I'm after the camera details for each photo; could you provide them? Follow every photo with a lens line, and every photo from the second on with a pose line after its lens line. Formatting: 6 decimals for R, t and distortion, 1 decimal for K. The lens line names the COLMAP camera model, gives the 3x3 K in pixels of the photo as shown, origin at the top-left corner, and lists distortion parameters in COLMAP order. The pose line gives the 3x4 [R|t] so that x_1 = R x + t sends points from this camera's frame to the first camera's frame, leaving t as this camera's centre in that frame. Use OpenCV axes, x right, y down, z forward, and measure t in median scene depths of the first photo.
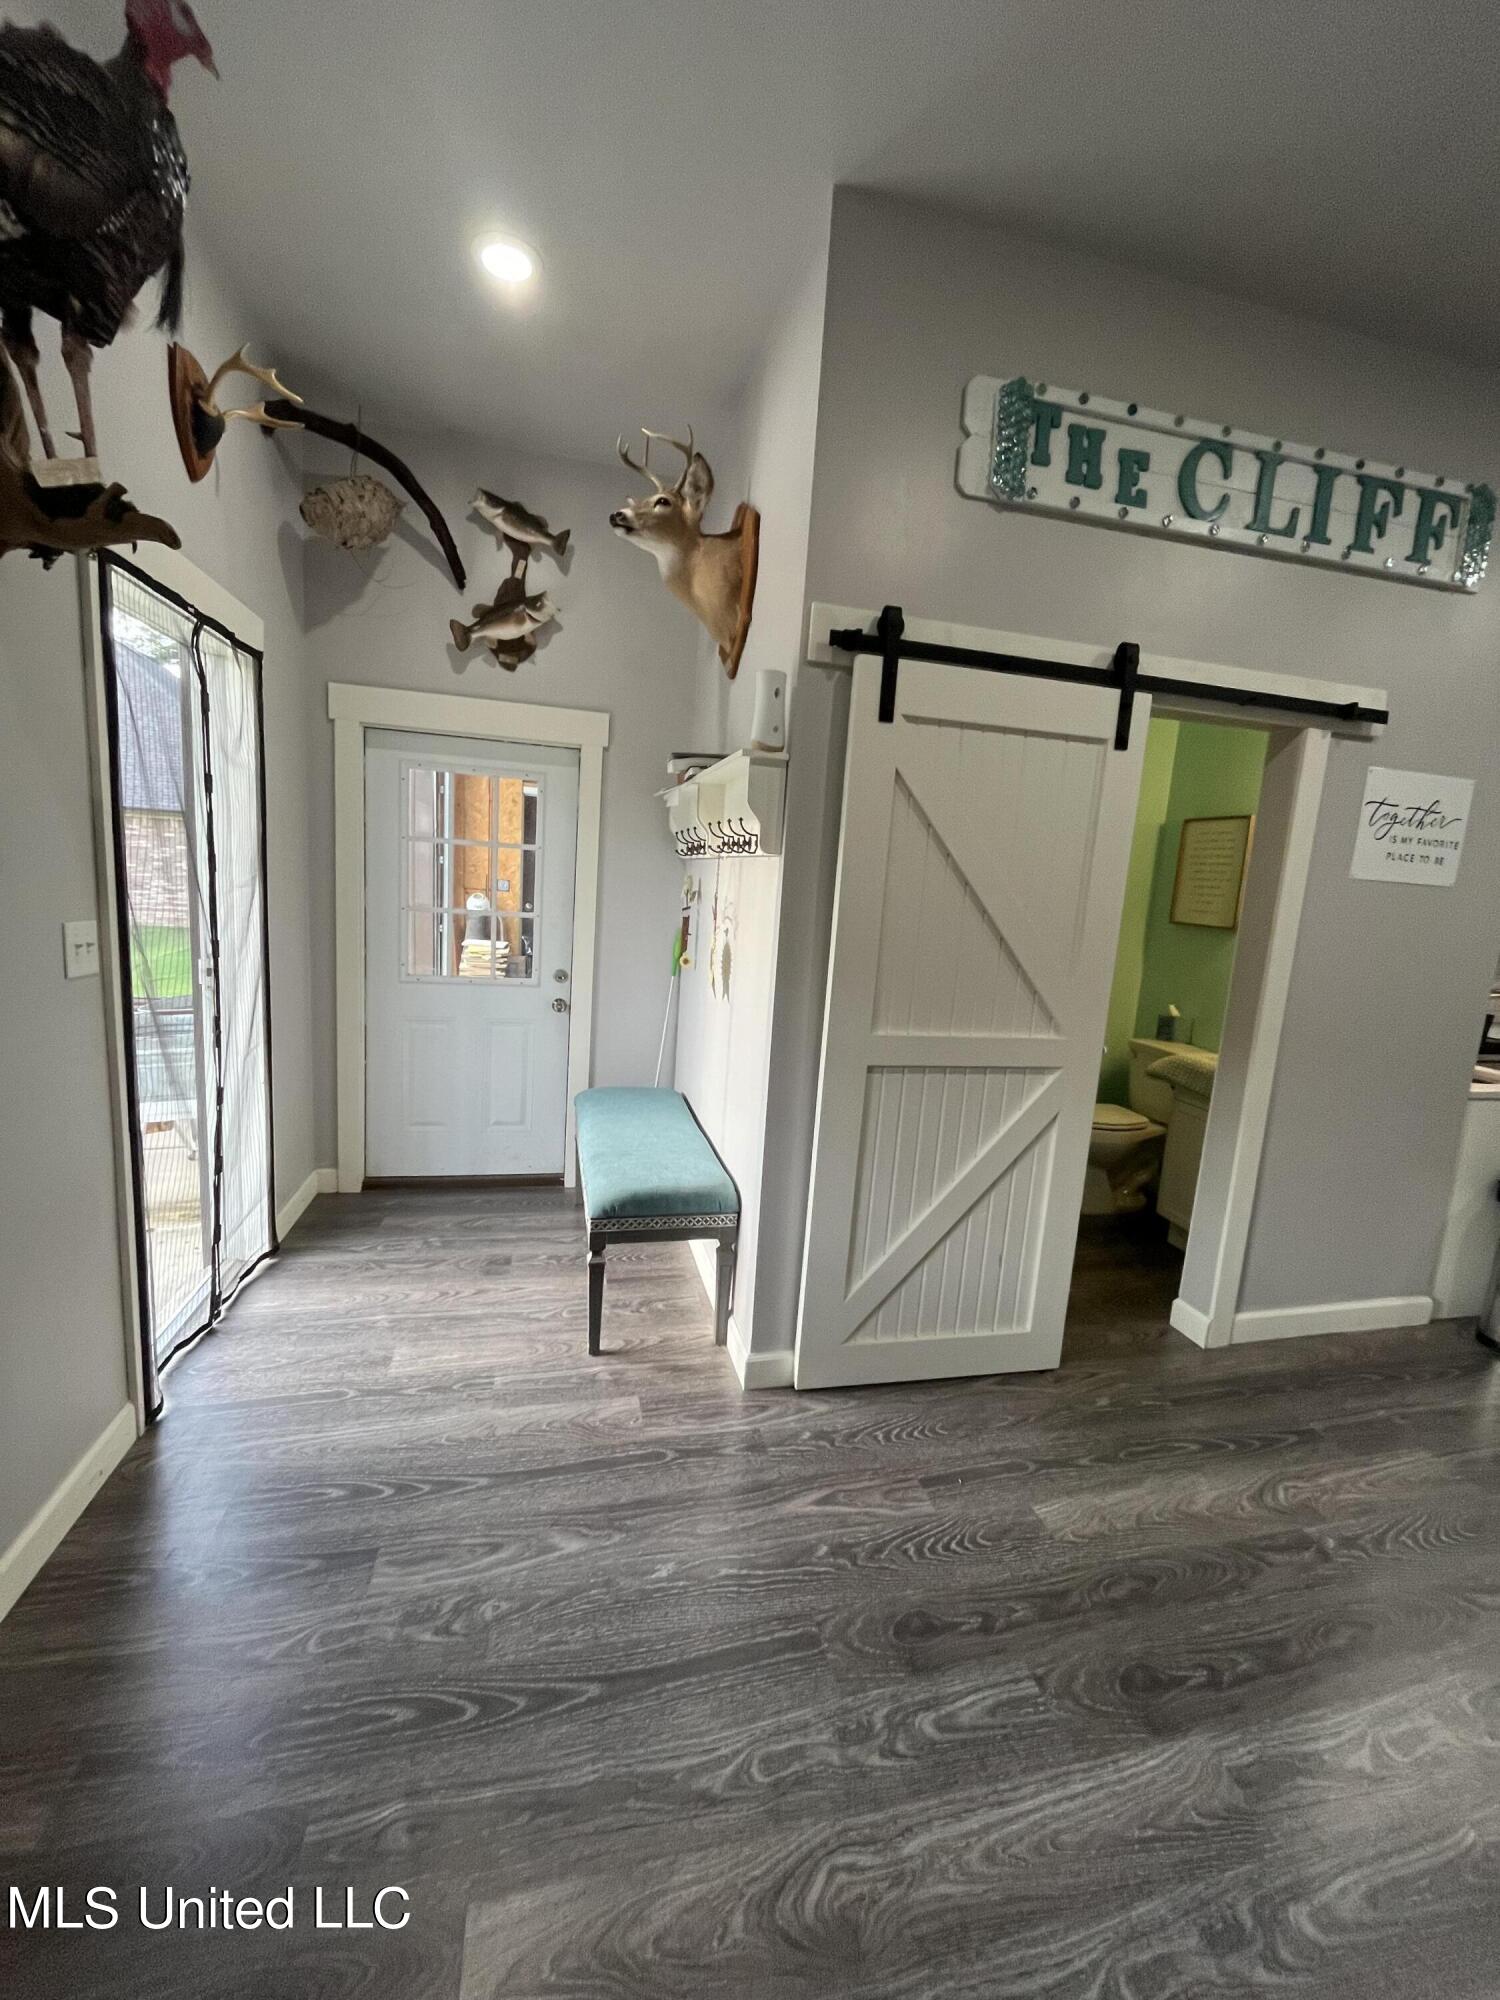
lens RADIAL K [[807.8, 0, 752.0], [0, 807.8, 996.1], [0, 0, 1]] dist [-0.005777, 0.000803]
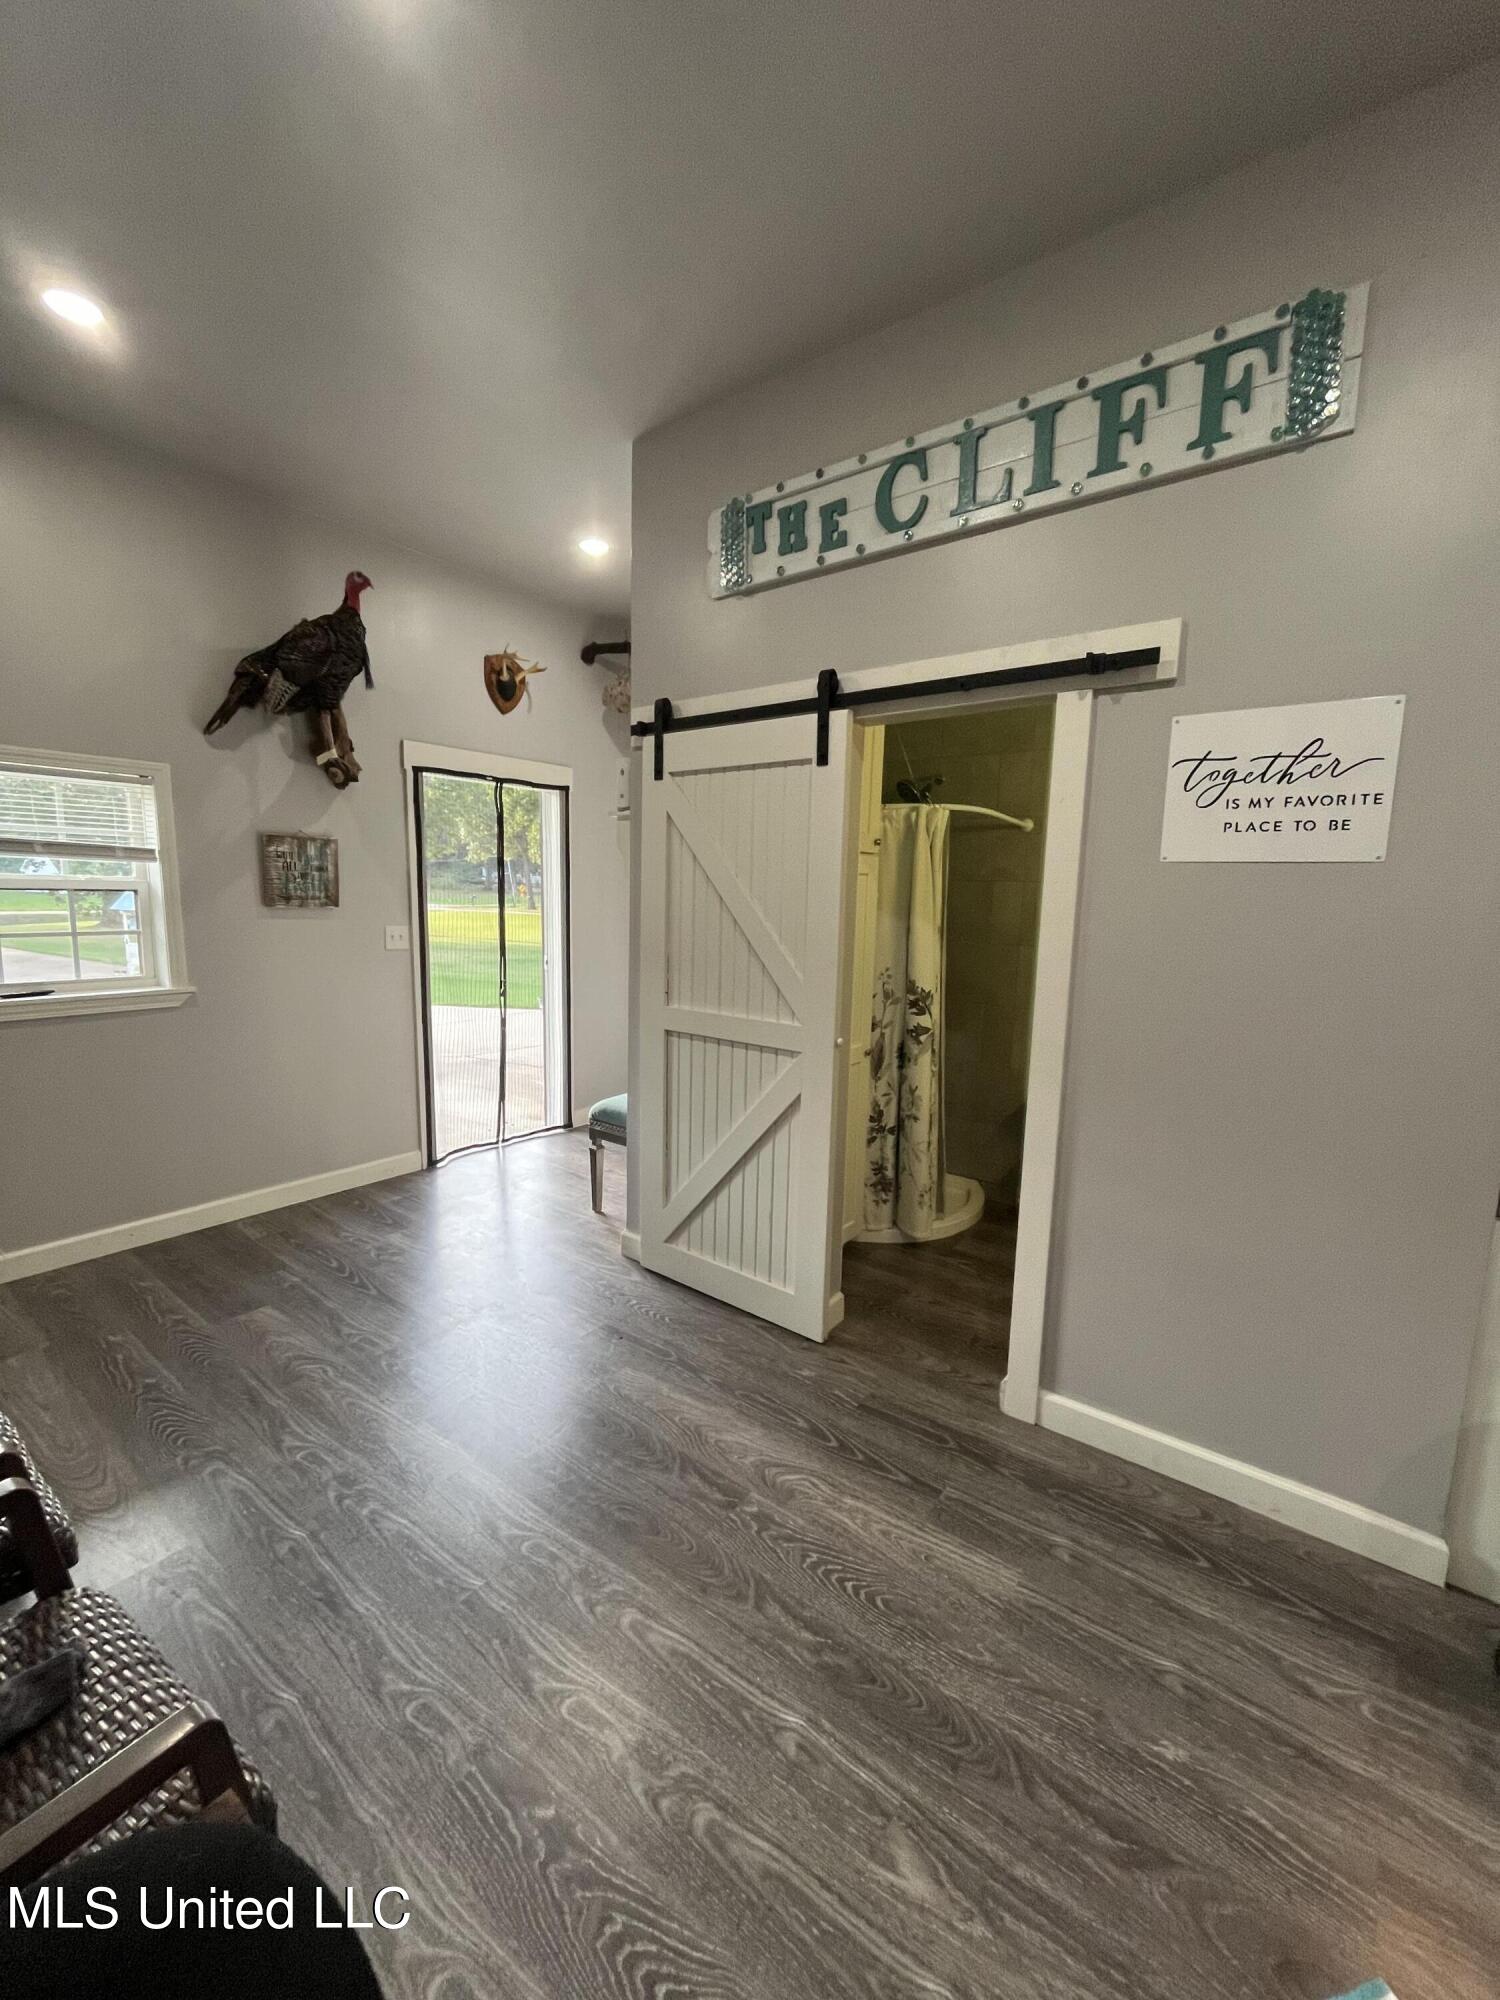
lens RADIAL K [[807.8, 0, 763.6], [0, 807.8, 1001.3], [0, 0, 1]] dist [-0.005777, 0.000803]
pose [[0.635960, 0.051900, -0.769975, 1.281947], [-0.099590, 0.994913, -0.015194, 0.042961], [0.765269, 0.086344, 0.637893, 0.258276]]
